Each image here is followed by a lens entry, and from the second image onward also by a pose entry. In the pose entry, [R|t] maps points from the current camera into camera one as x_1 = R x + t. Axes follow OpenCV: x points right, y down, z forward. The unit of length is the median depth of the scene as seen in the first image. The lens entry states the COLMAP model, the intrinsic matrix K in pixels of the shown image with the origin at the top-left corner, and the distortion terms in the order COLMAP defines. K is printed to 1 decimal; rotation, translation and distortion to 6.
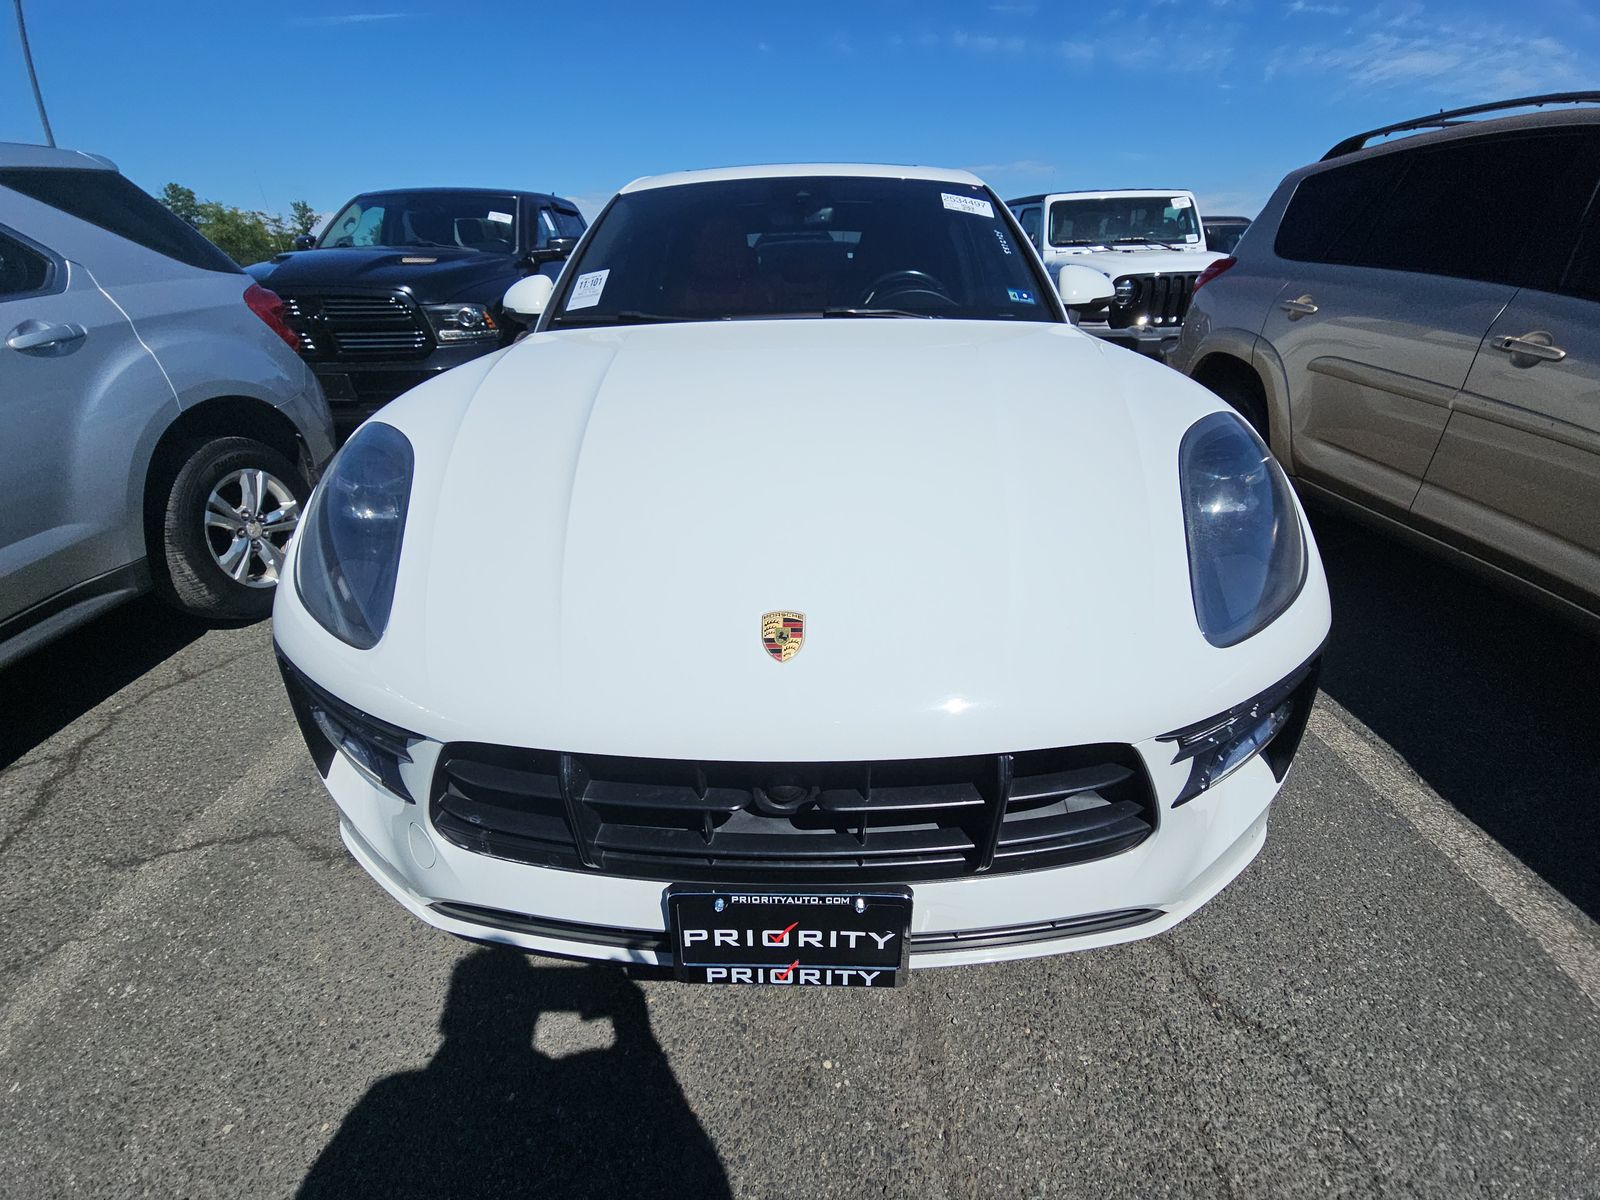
lens RADIAL K [[669.3, 0, 800.0], [0, 669.3, 600.0], [0, 0, 1]] dist [0.003594, 0.000150]
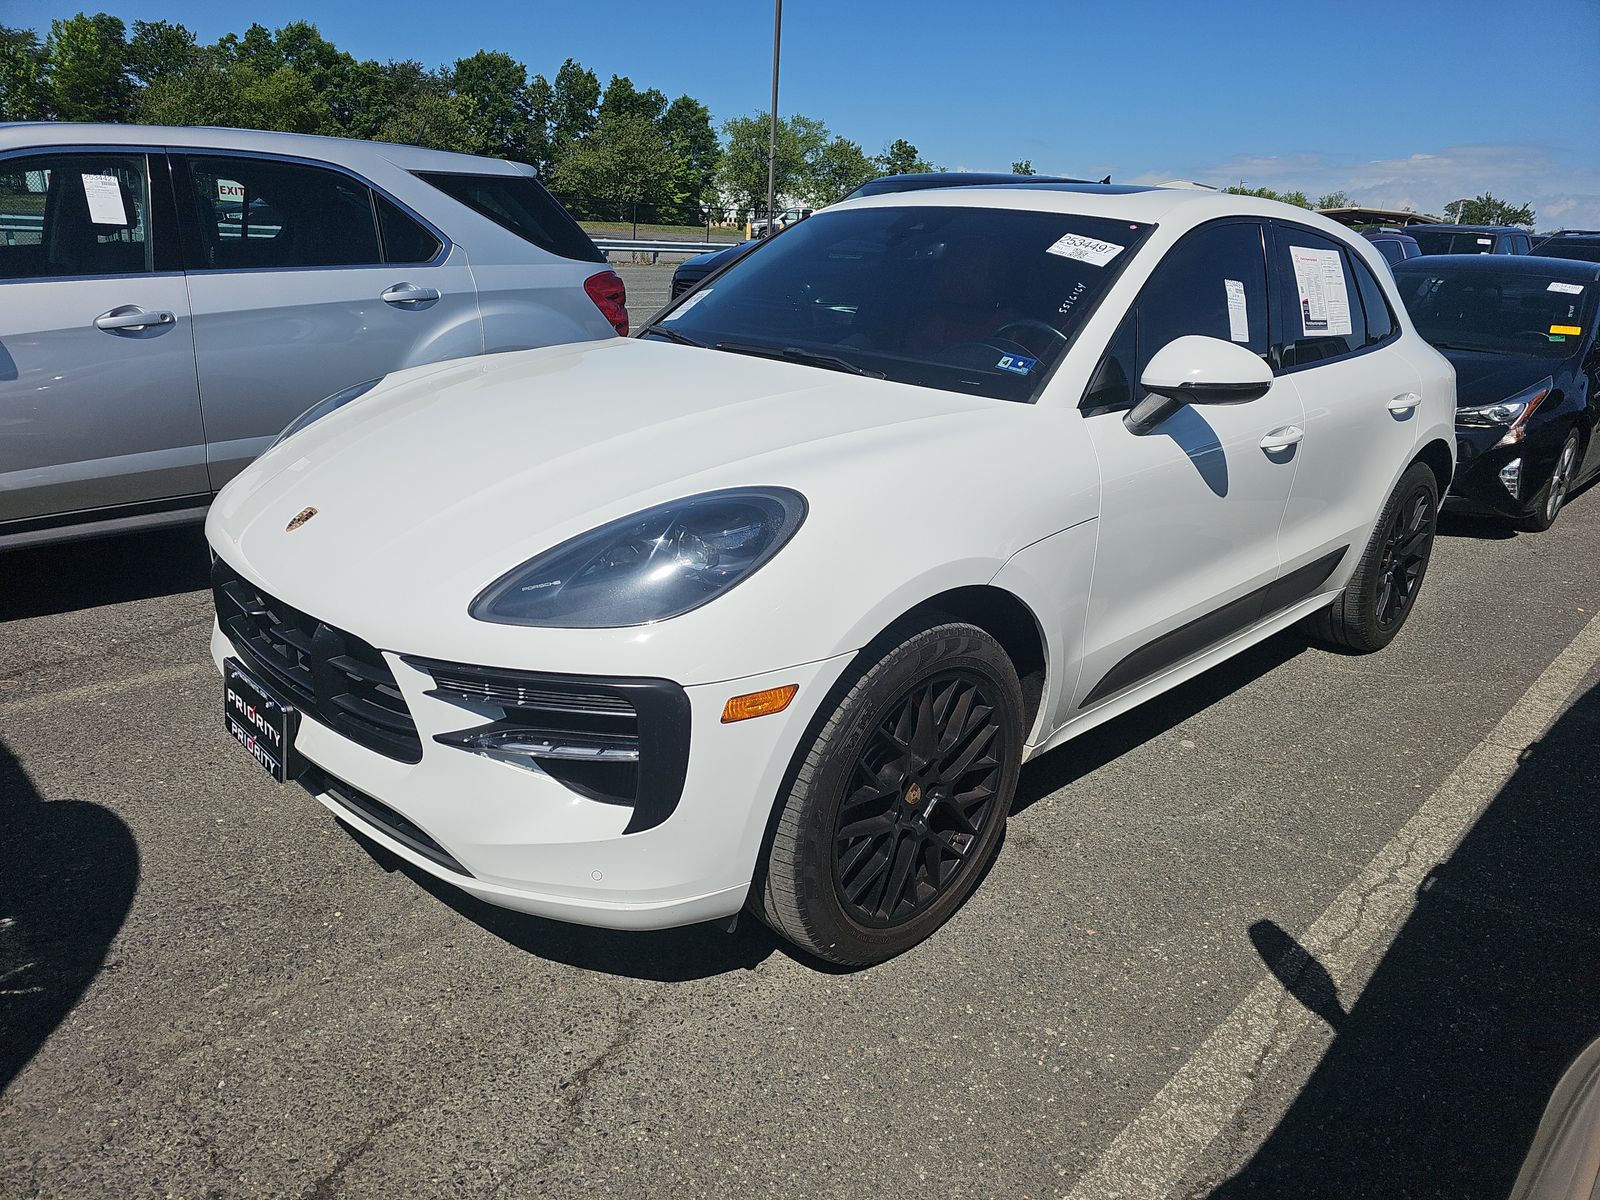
lens RADIAL K [[1079.4, 0, 800.0], [0, 1079.4, 600.0], [0, 0, 1]] dist [0.061093, -0.058281]
pose [[0.706426, 0.278431, -0.650721, 1.156692], [-0.373559, 0.927566, -0.008650, -0.083772], [0.601179, 0.249193, 0.759267, -0.091183]]
